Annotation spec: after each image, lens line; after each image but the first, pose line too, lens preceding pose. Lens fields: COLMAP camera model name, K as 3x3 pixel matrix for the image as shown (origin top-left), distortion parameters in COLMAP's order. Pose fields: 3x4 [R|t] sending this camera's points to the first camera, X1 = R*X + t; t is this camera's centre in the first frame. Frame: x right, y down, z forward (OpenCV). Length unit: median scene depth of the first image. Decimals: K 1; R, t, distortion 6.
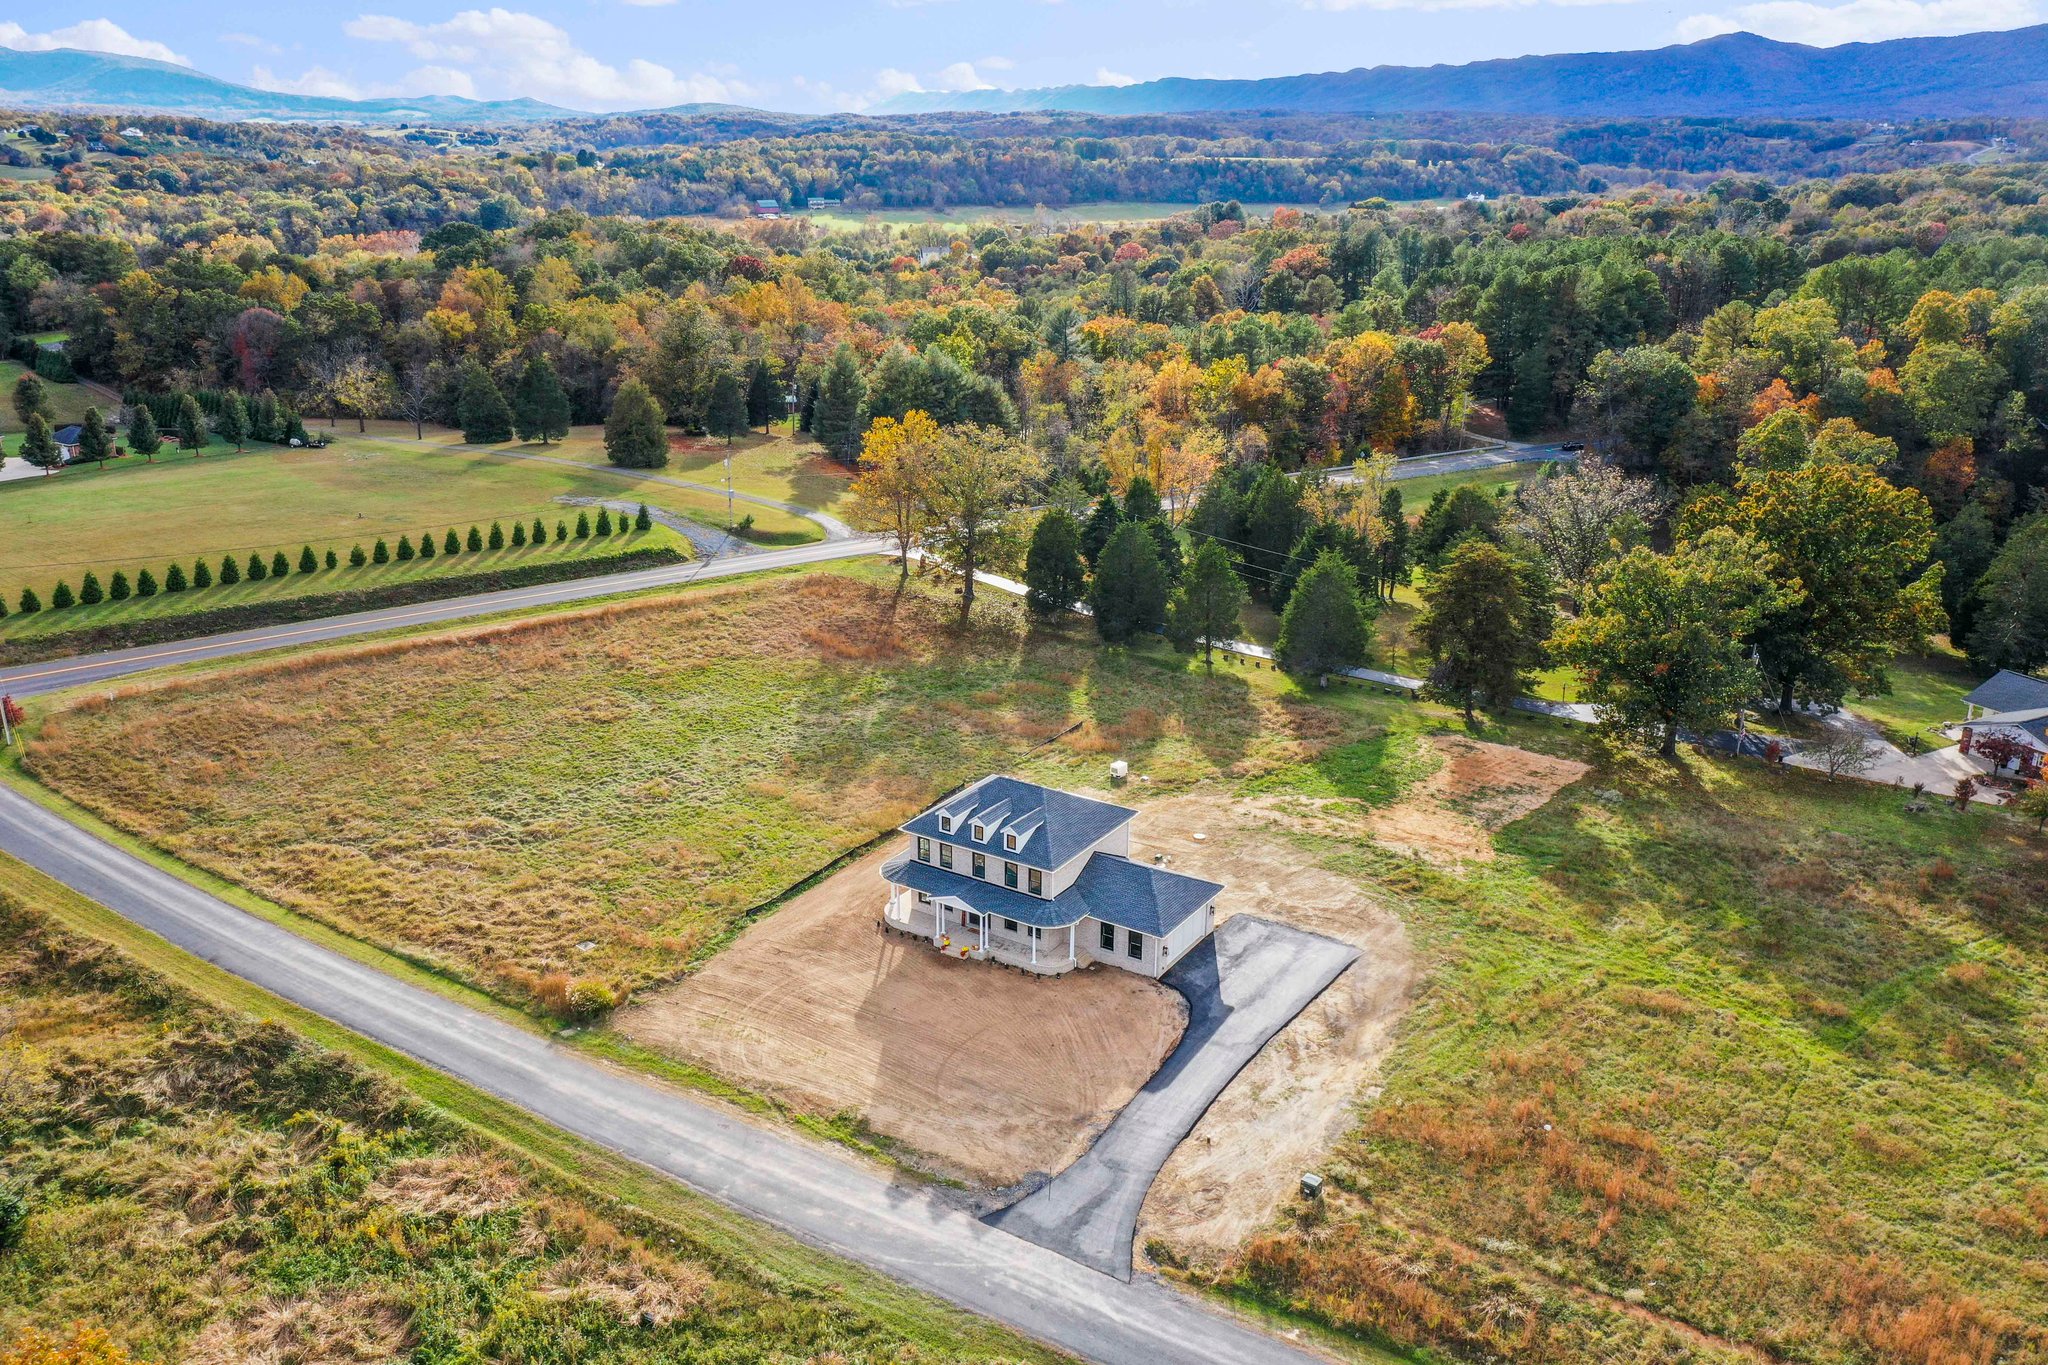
lens RADIAL K [[1619.3, 0, 1016.5], [0, 1619.3, 662.8], [0, 0, 1]] dist [-0.006797, -0.004541]
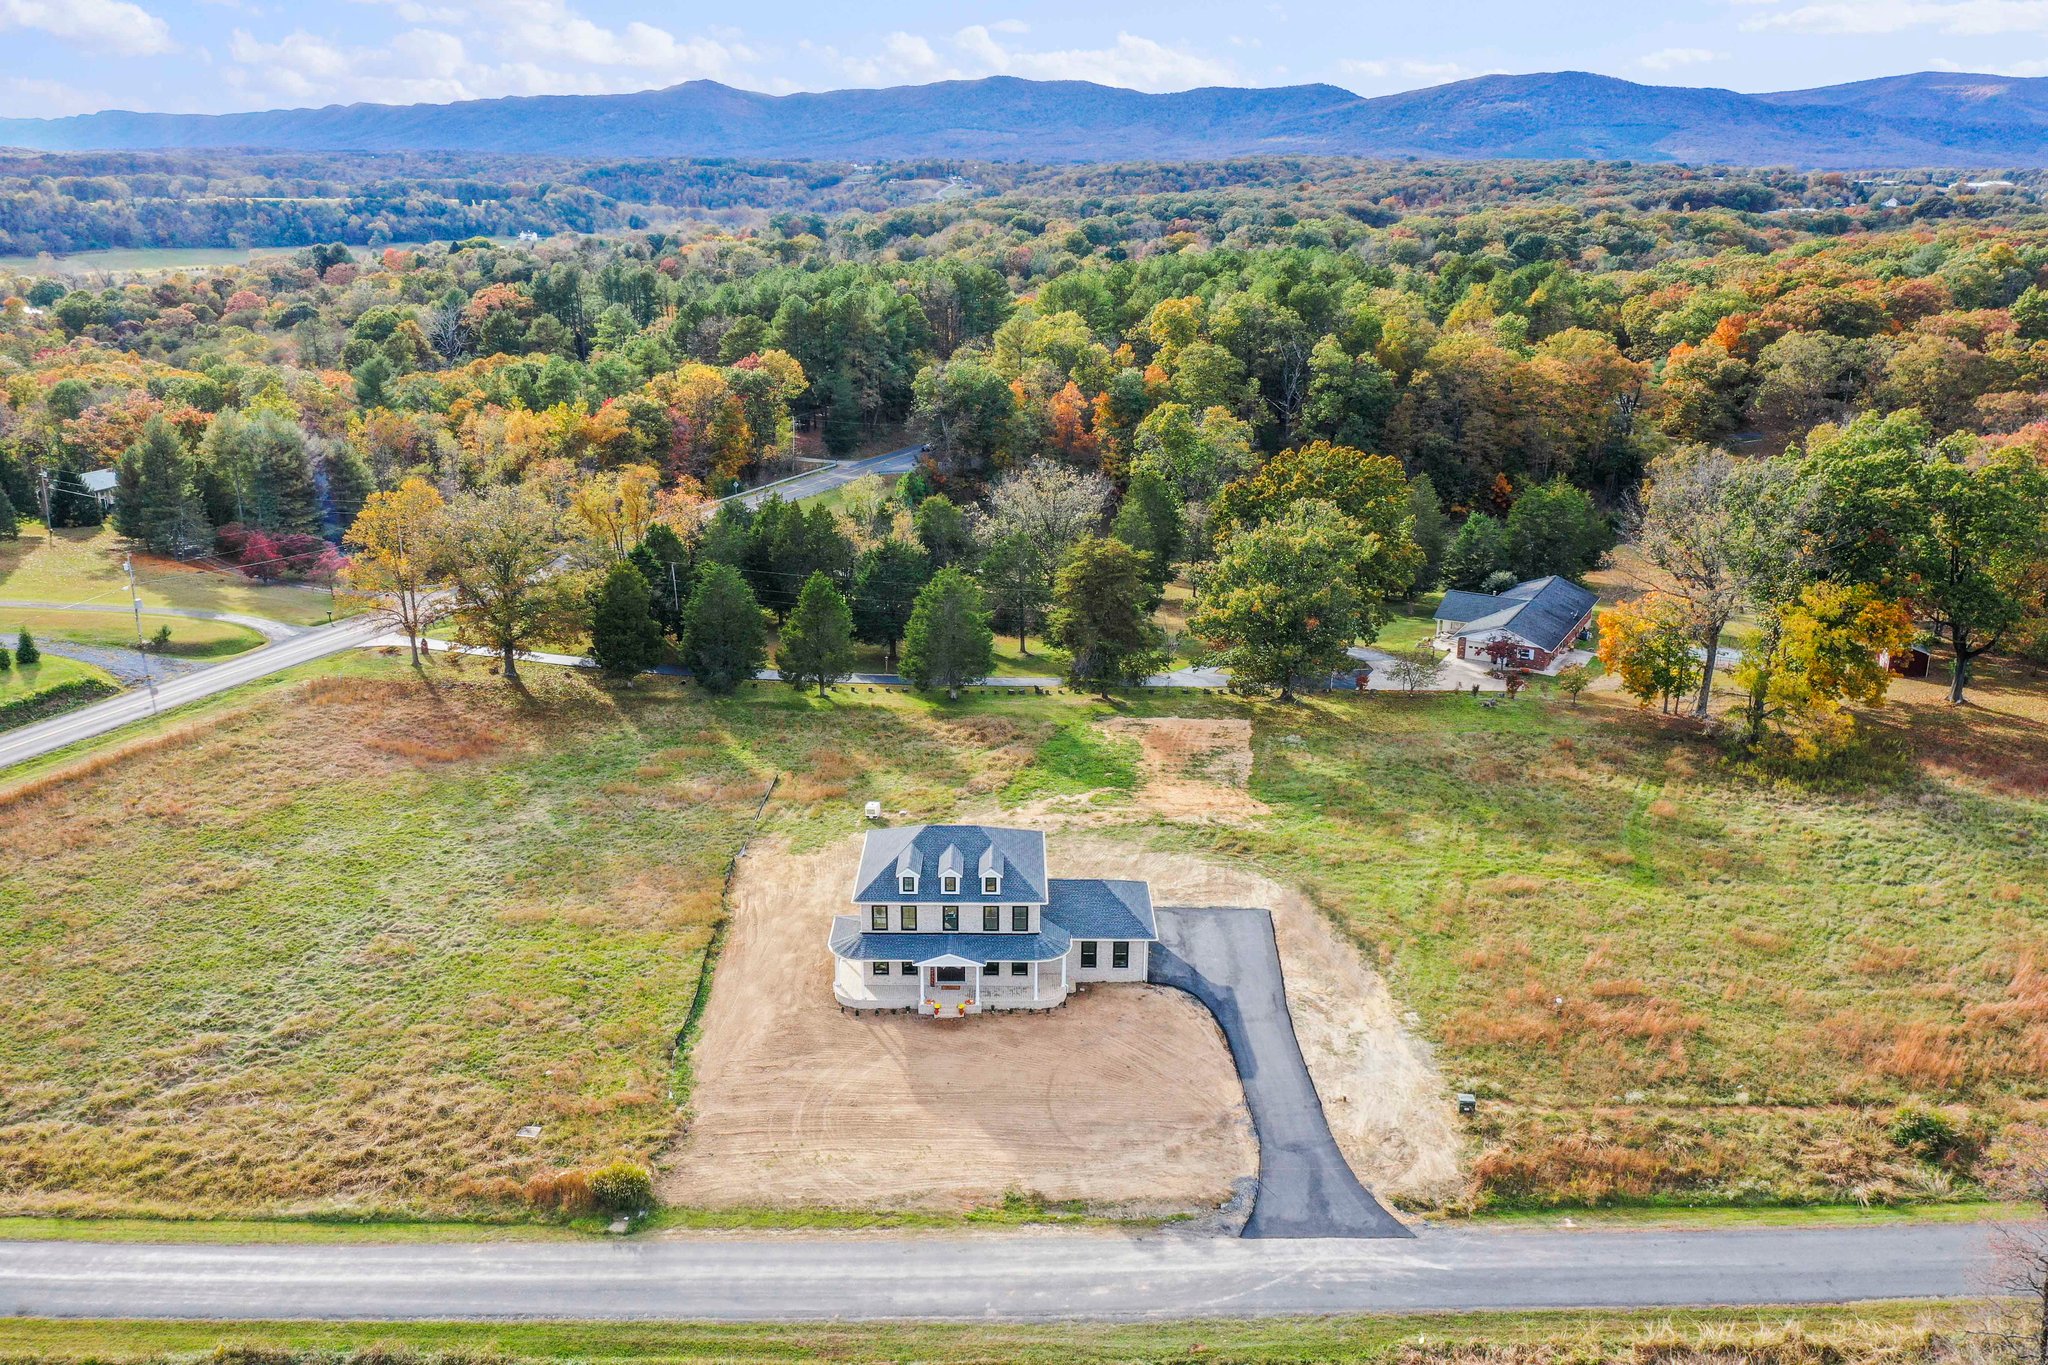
lens RADIAL K [[1604.9, 0, 1024.0], [0, 1604.9, 682.5], [0, 0, 1]] dist [-0.005280, 0.000251]
pose [[0.834050, -0.163607, 0.526872, -0.454919], [0.168290, 0.984948, 0.039444, -0.041545], [-0.525395, 0.055769, 0.849029, 0.159555]]
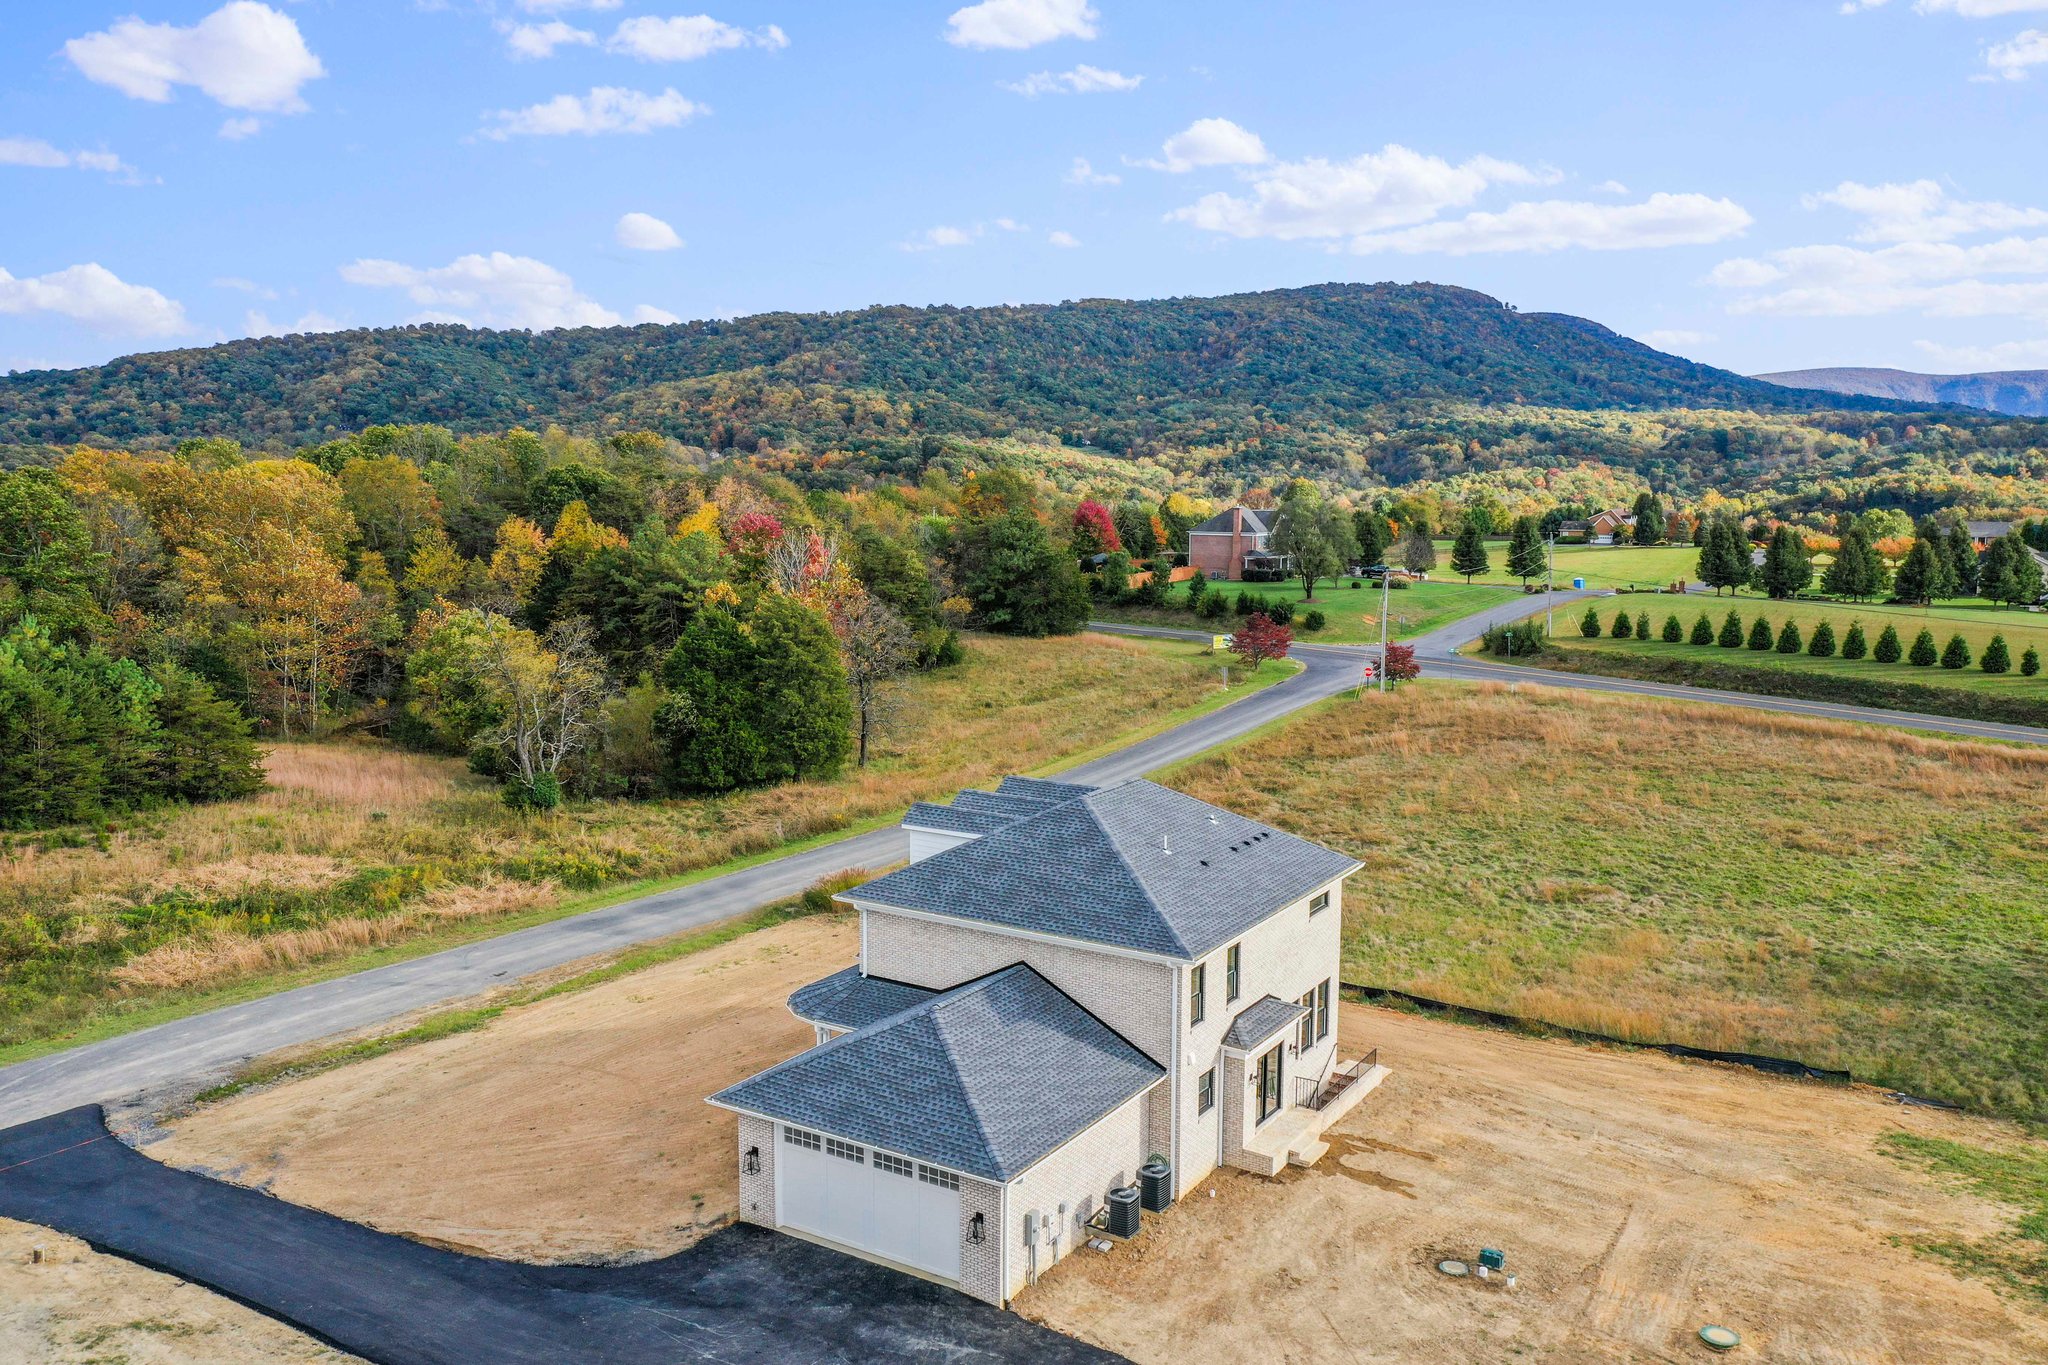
lens RADIAL K [[1644.3, 0, 1014.4], [0, 1644.3, 653.0], [0, 0, 1]] dist [-0.006059, -0.001327]
pose [[0.012010, 0.109992, -0.993860, 0.447025], [-0.320835, 0.941804, 0.100354, 0.002365], [0.947059, 0.317660, 0.046600, 0.946660]]
